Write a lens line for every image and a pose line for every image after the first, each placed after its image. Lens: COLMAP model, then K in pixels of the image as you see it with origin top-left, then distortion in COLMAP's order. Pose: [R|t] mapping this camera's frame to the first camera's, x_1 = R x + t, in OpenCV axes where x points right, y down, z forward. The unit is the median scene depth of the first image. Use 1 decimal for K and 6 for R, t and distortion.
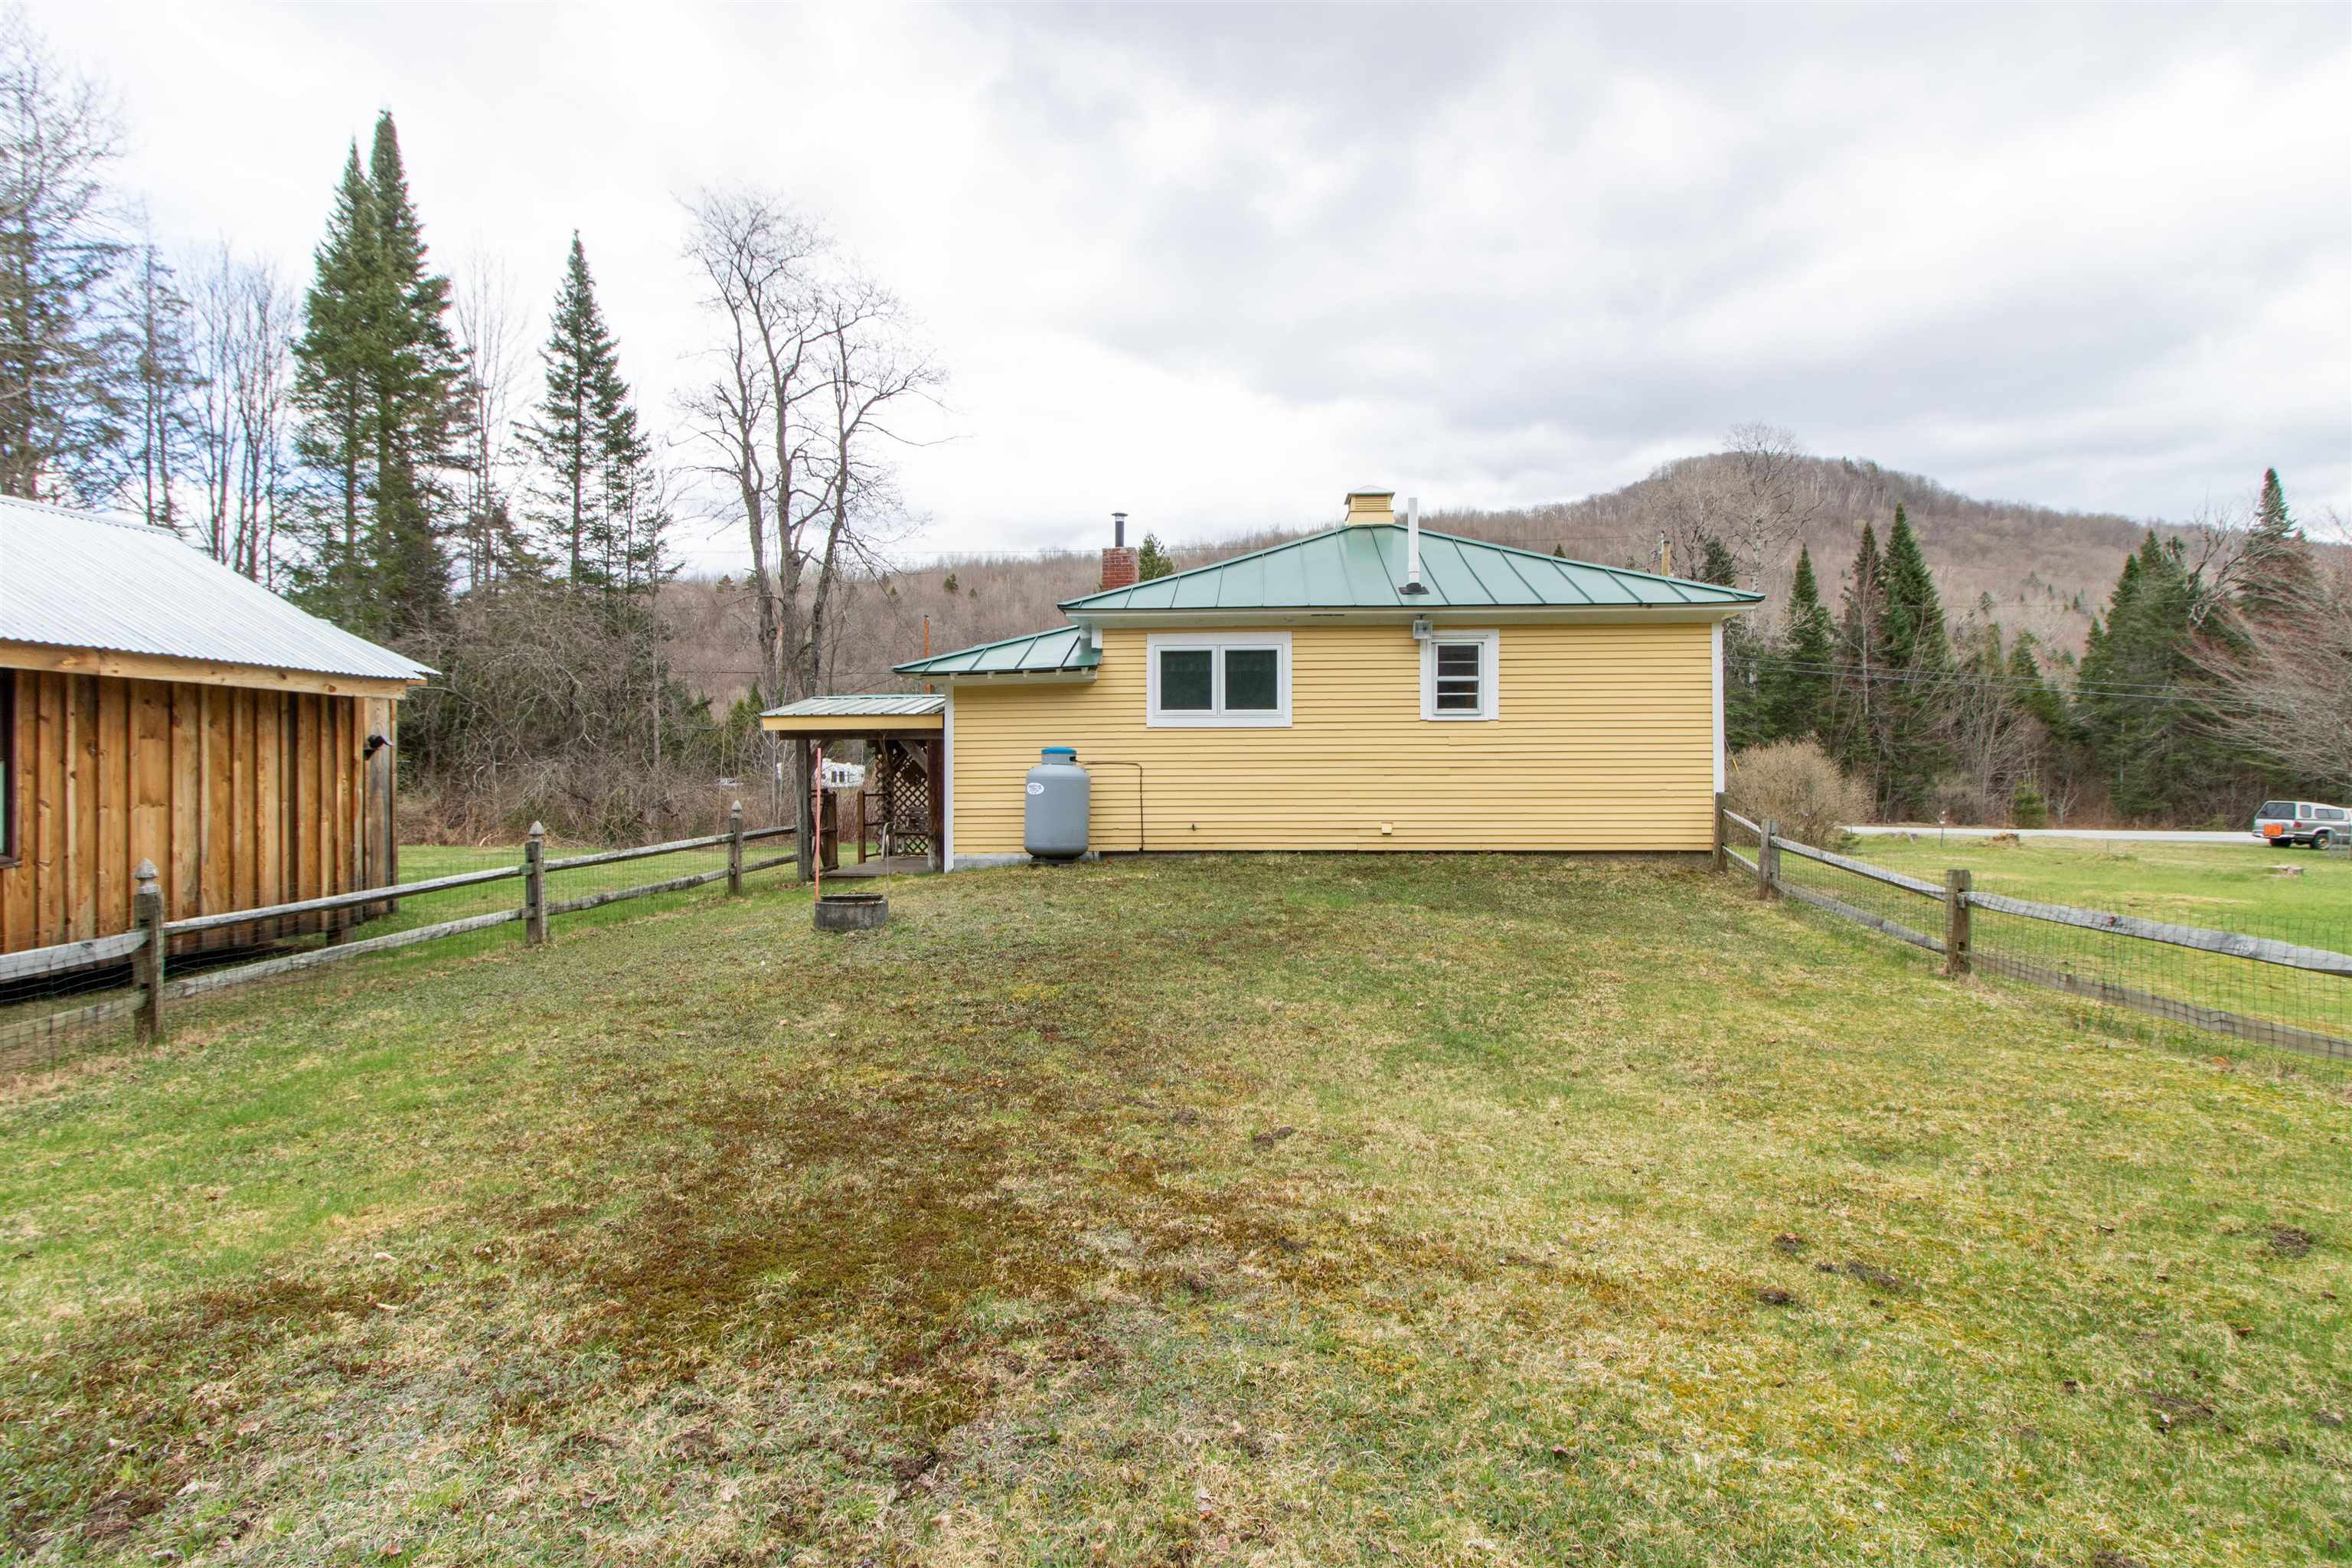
lens RADIAL K [[1086.4, 0, 1170.4], [0, 1086.4, 786.1], [0, 0, 1]] dist [0.002066, -0.000012]
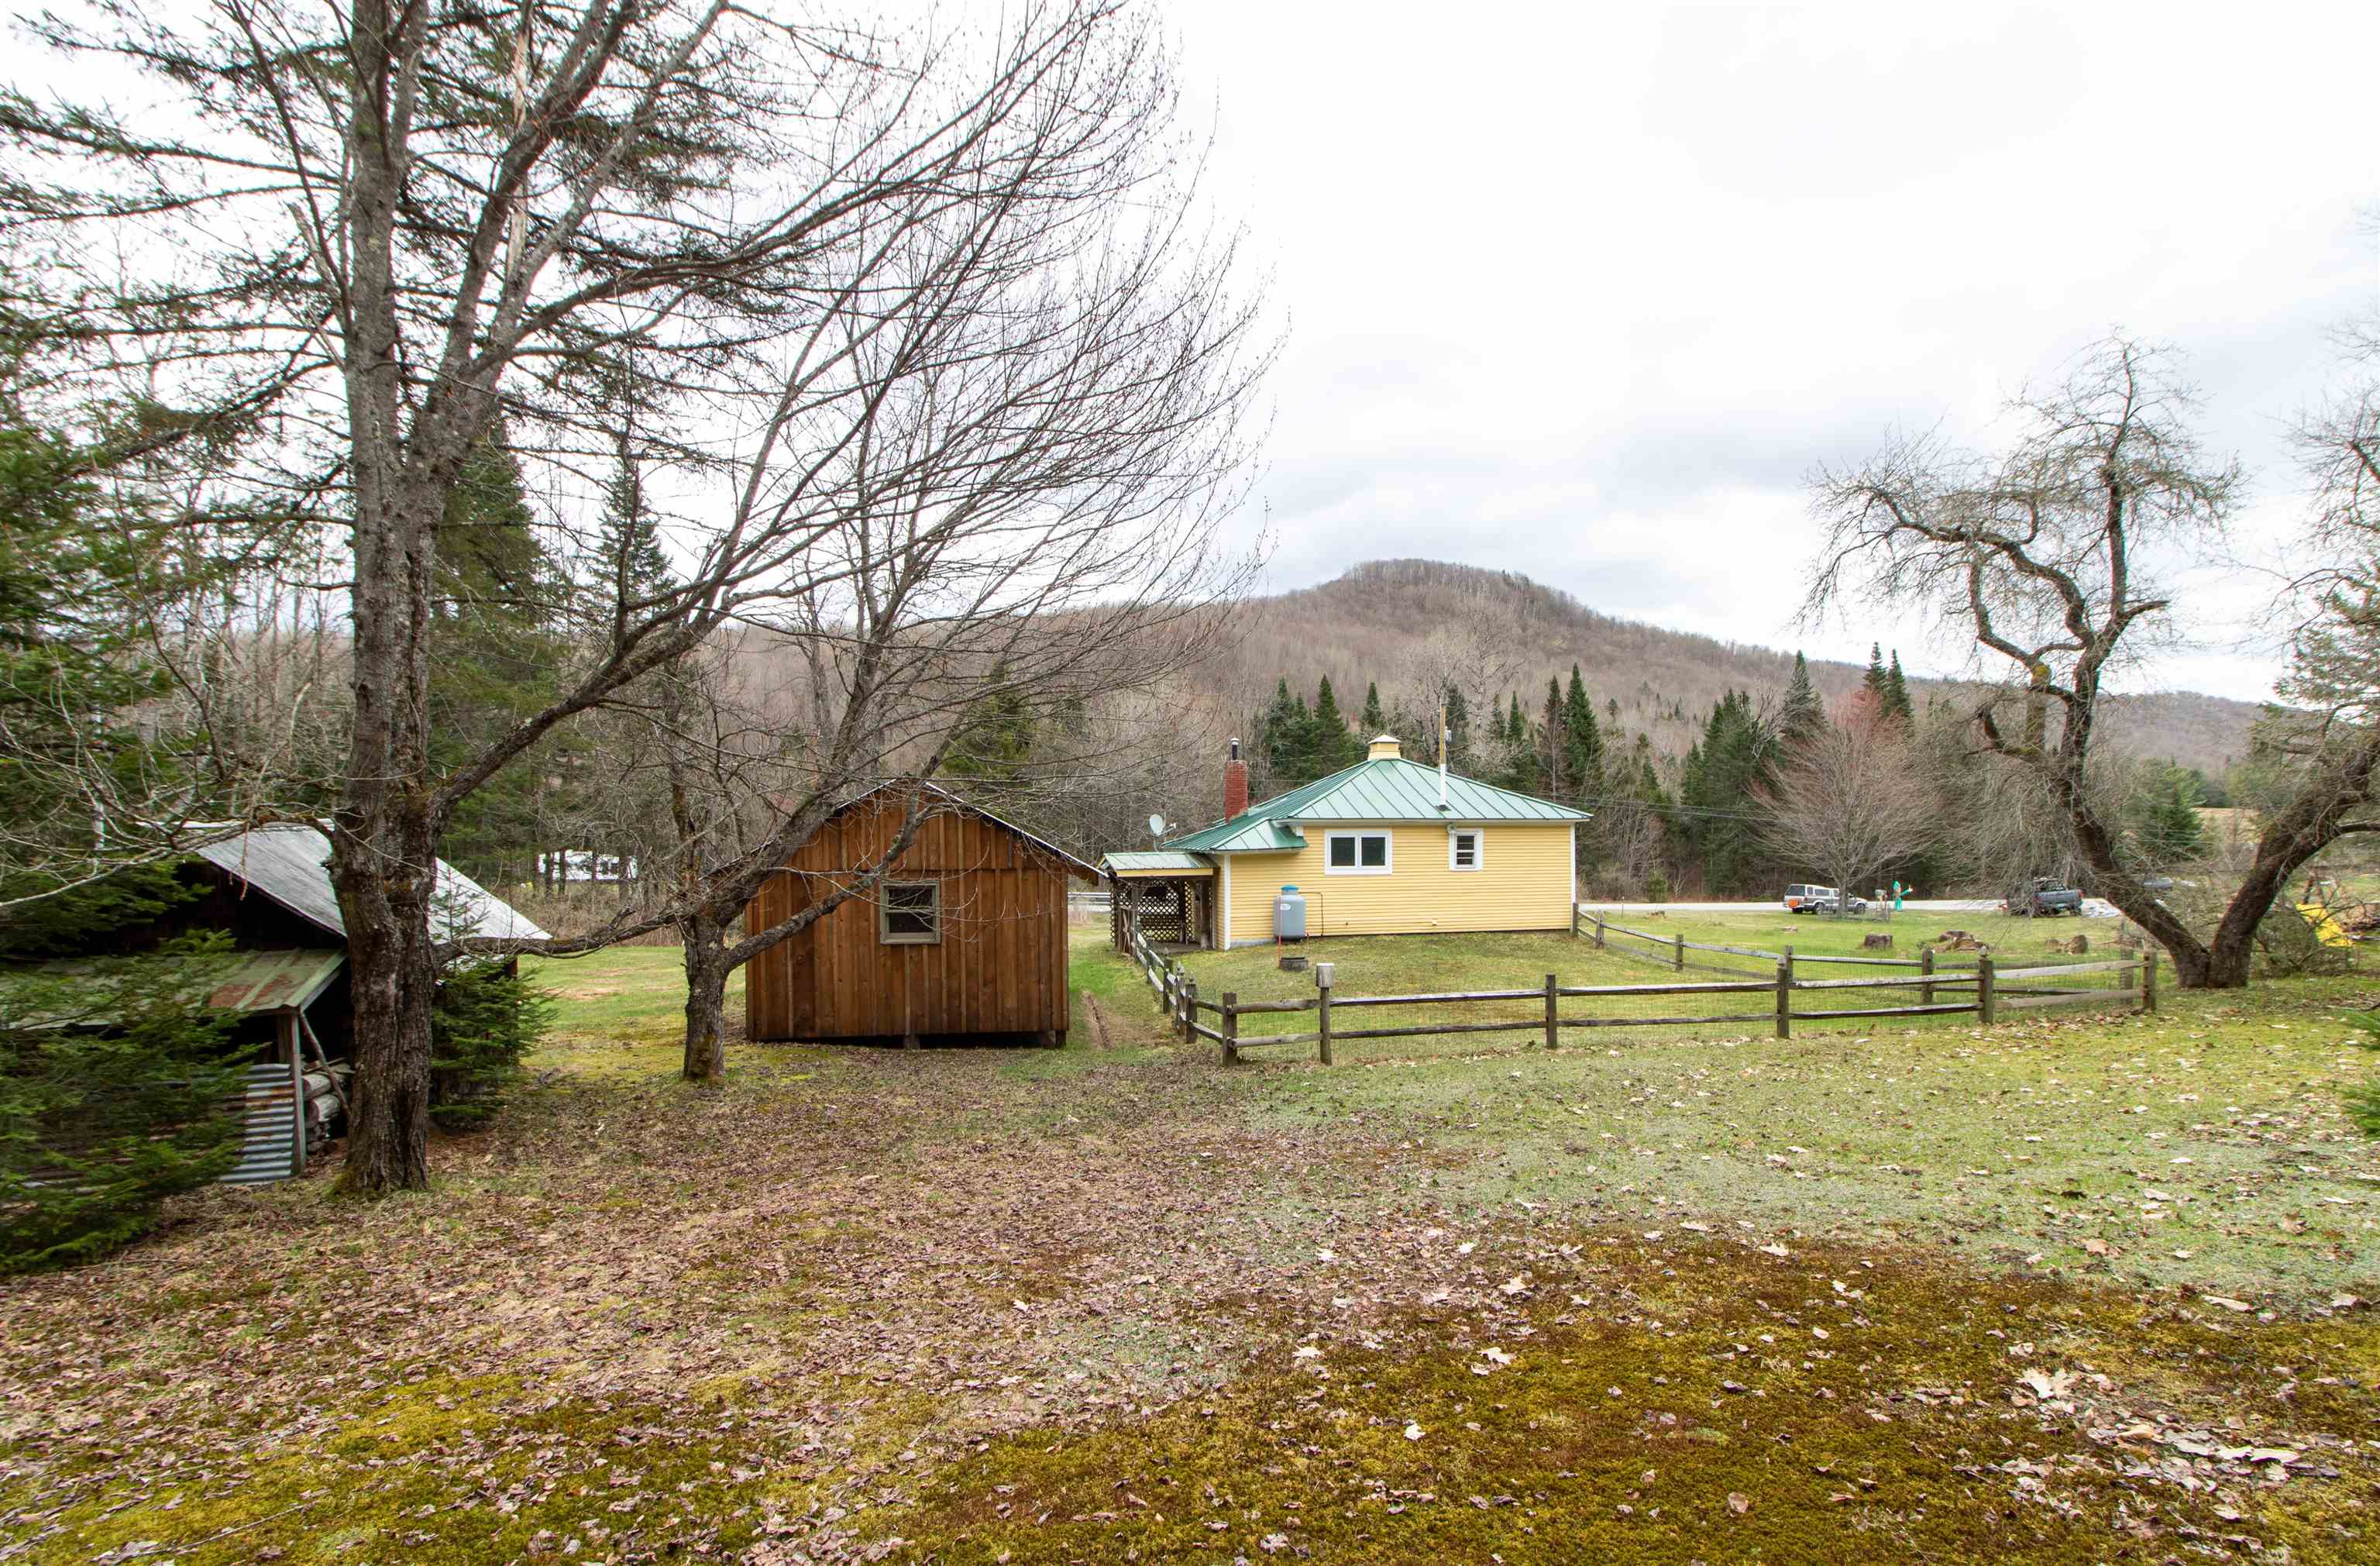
lens RADIAL K [[1152.5, 0, 1142.3], [0, 1152.5, 887.4], [0, 0, 1]] dist [0.004776, -0.000076]
pose [[0.964992, -0.014799, 0.261863, -0.906243], [0.008231, 0.999624, 0.026161, -0.088195], [-0.262152, -0.023090, 0.964750, -0.987765]]
